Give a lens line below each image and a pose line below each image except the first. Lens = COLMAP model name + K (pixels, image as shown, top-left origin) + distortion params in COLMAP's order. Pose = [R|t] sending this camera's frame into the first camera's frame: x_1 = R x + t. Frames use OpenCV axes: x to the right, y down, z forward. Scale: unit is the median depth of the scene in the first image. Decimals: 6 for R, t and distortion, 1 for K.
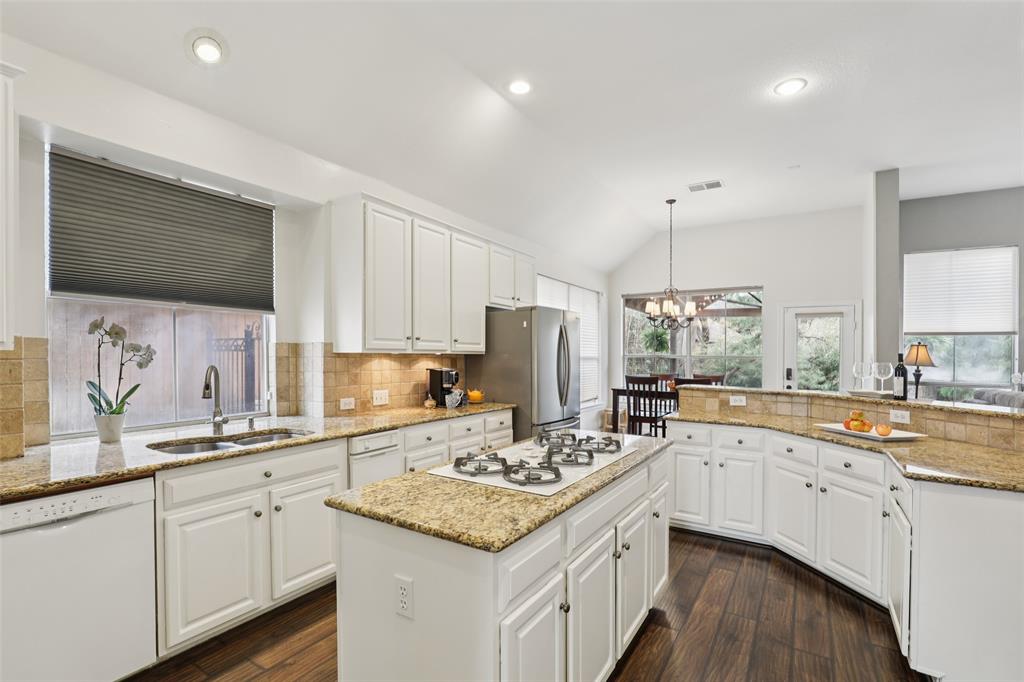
lens RADIAL K [[471.9, 0, 515.7], [0, 471.9, 352.0], [0, 0, 1]] dist [-0.013425, 0.002067]
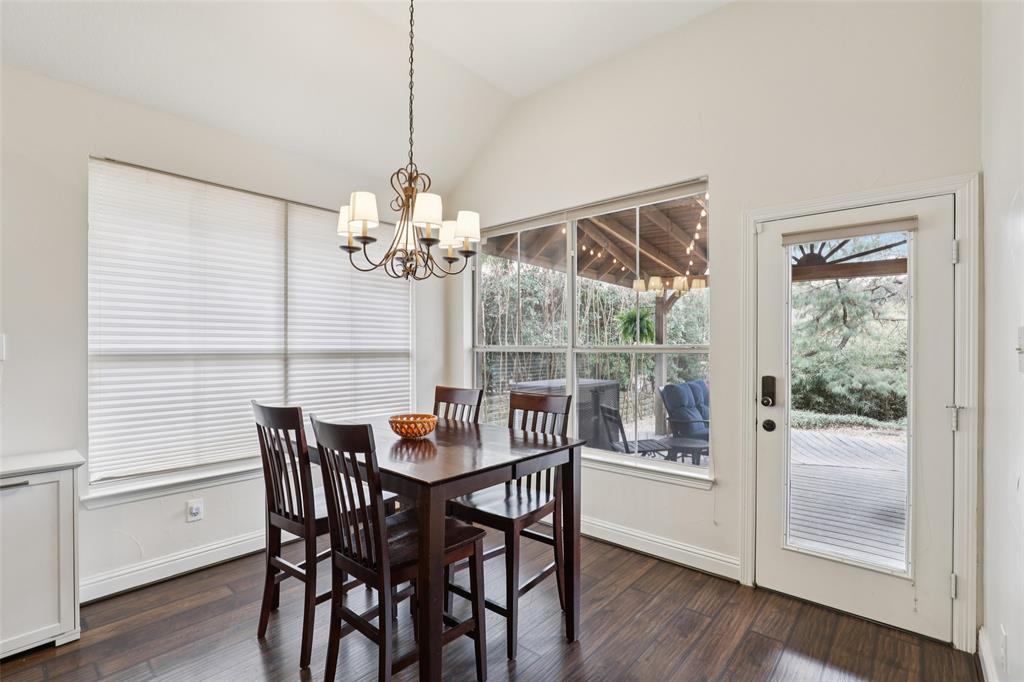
lens RADIAL K [[471.9, 0, 513.3], [0, 471.9, 346.9], [0, 0, 1]] dist [-0.013425, 0.002067]
pose [[0.987218, -0.009243, -0.159107, 0.765032], [0.009405, 0.999956, 0.000267, 0.014417], [0.159098, -0.001760, 0.987261, 1.021483]]
